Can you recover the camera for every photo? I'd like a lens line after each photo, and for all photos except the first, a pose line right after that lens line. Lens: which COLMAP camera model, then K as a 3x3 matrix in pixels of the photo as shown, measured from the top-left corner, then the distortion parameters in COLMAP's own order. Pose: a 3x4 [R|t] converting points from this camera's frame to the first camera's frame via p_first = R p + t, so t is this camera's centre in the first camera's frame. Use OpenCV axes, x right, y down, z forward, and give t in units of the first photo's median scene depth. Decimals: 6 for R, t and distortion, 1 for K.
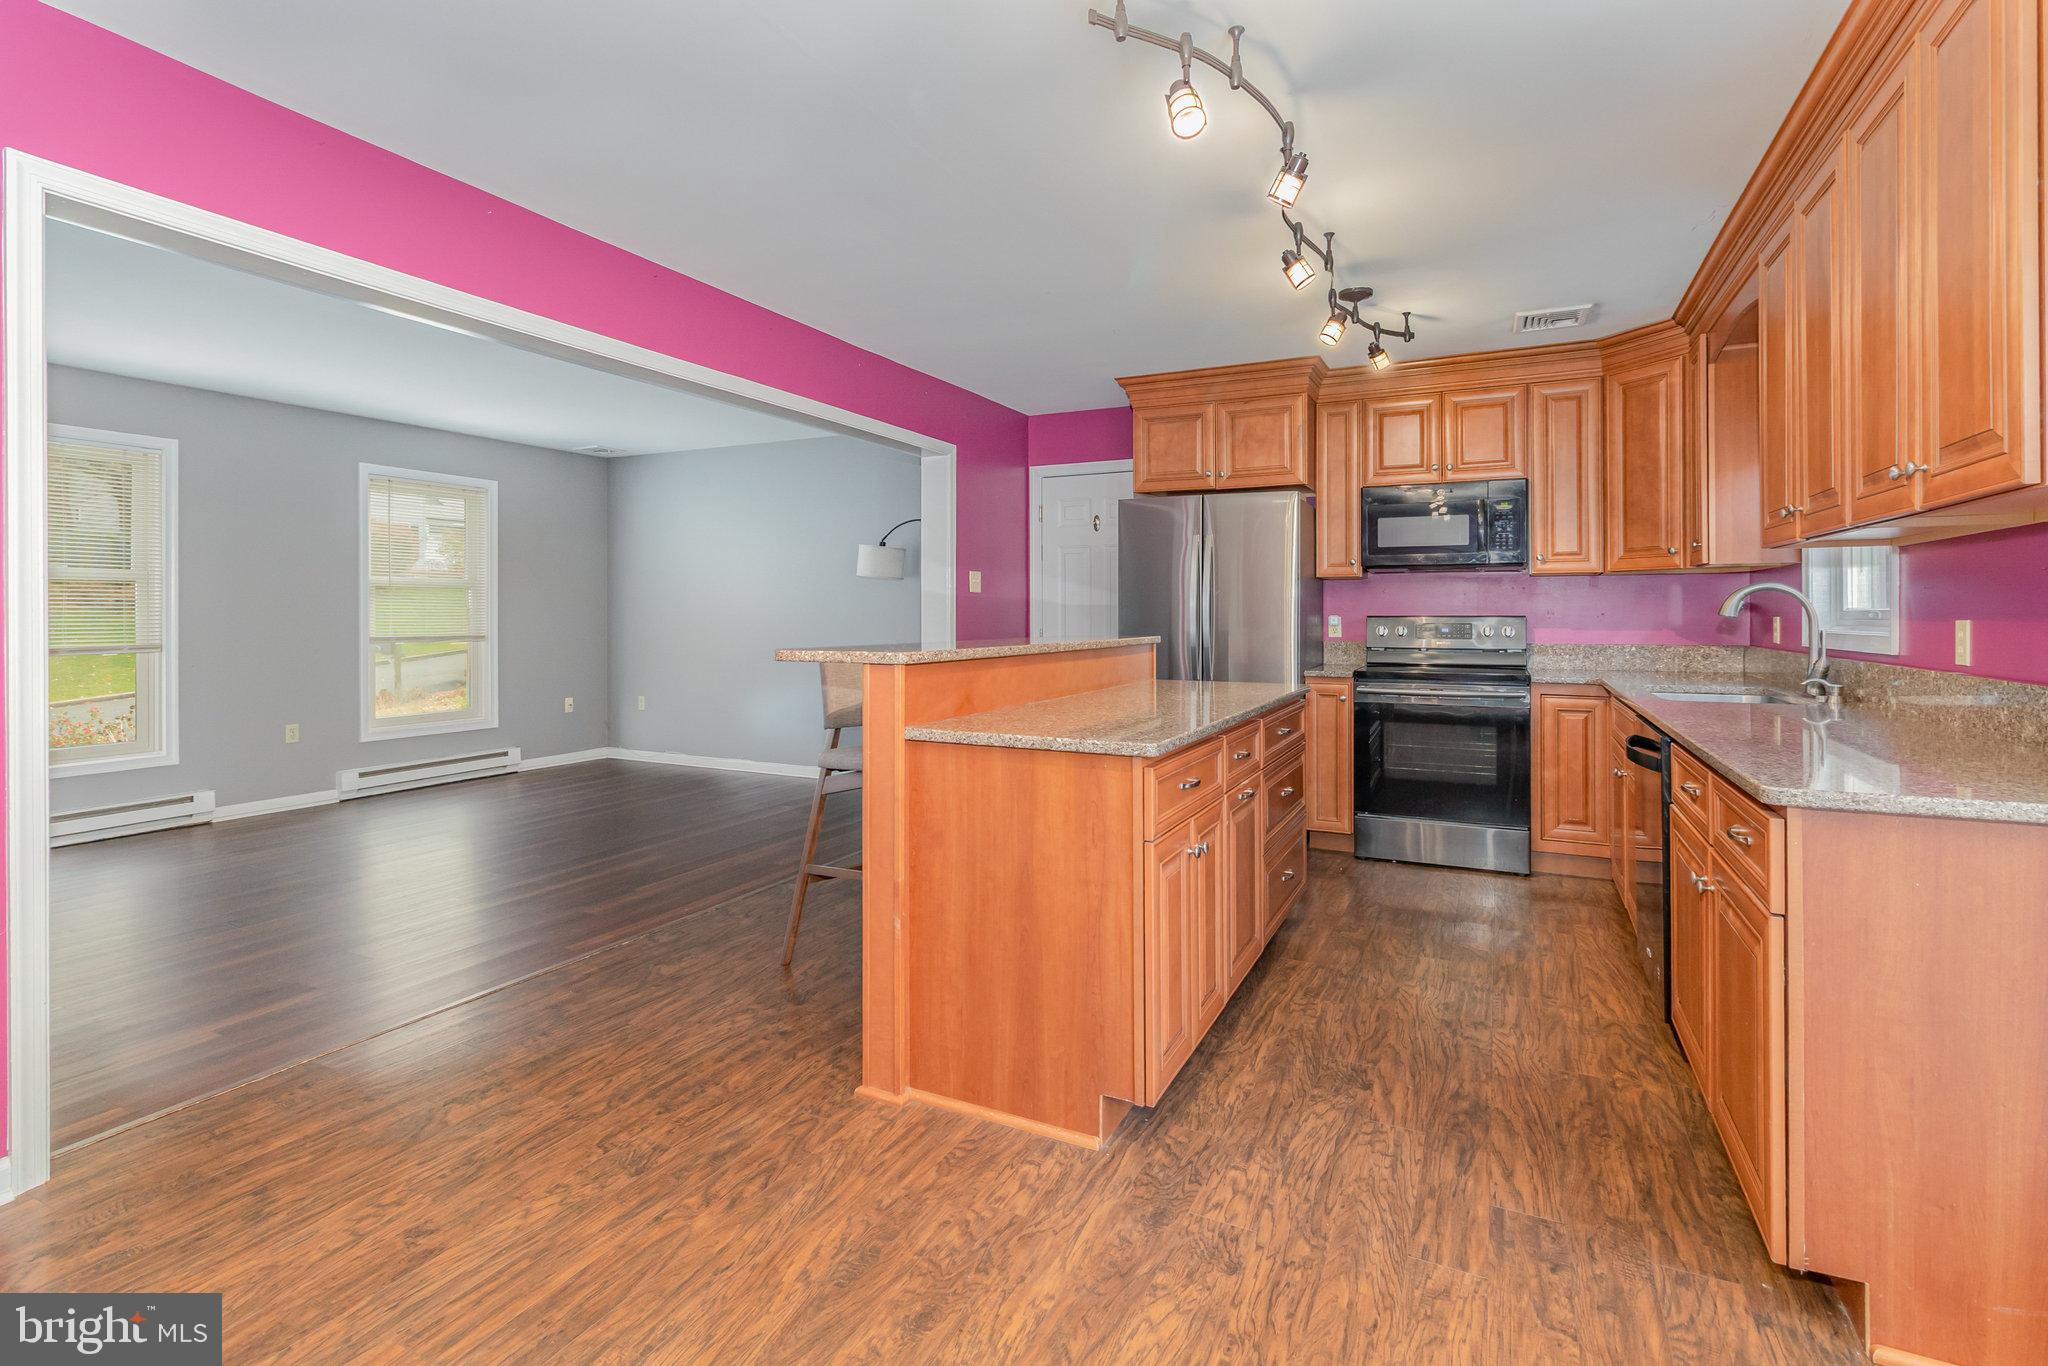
lens RADIAL K [[952.0, 0, 1028.8], [0, 952.0, 636.6], [0, 0, 1]] dist [-0.000364, 0.000115]
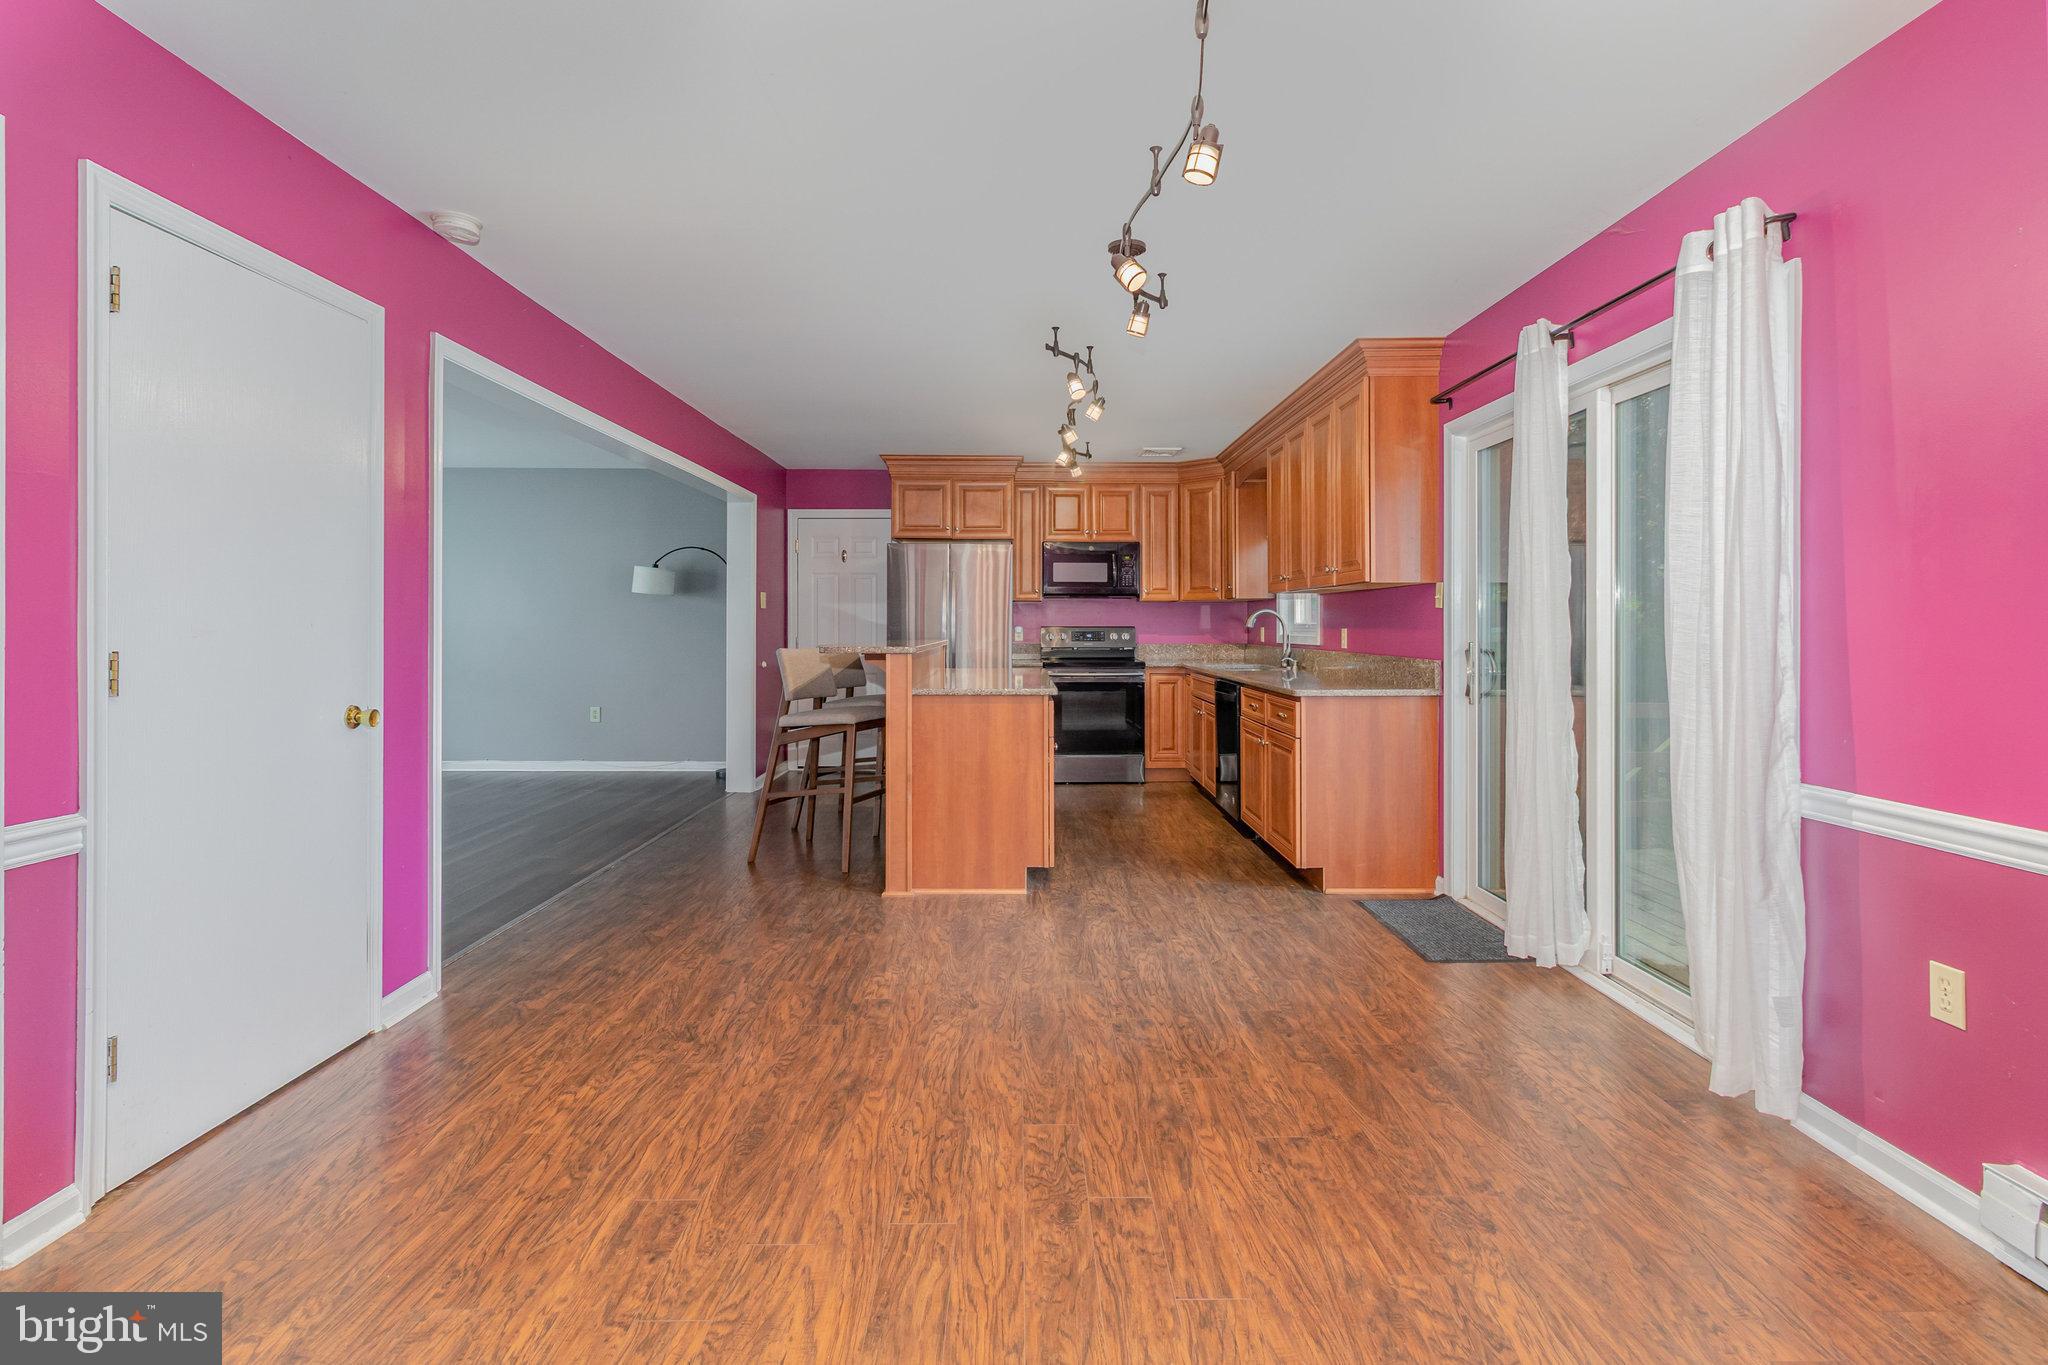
lens RADIAL K [[958.7, 0, 1029.6], [0, 958.7, 665.1], [0, 0, 1]] dist [0.001418, -0.000032]
pose [[0.888549, -0.017735, 0.458438, -0.475089], [0.009833, 0.999759, 0.019618, 0.011559], [-0.458675, -0.012924, 0.888510, -0.445211]]
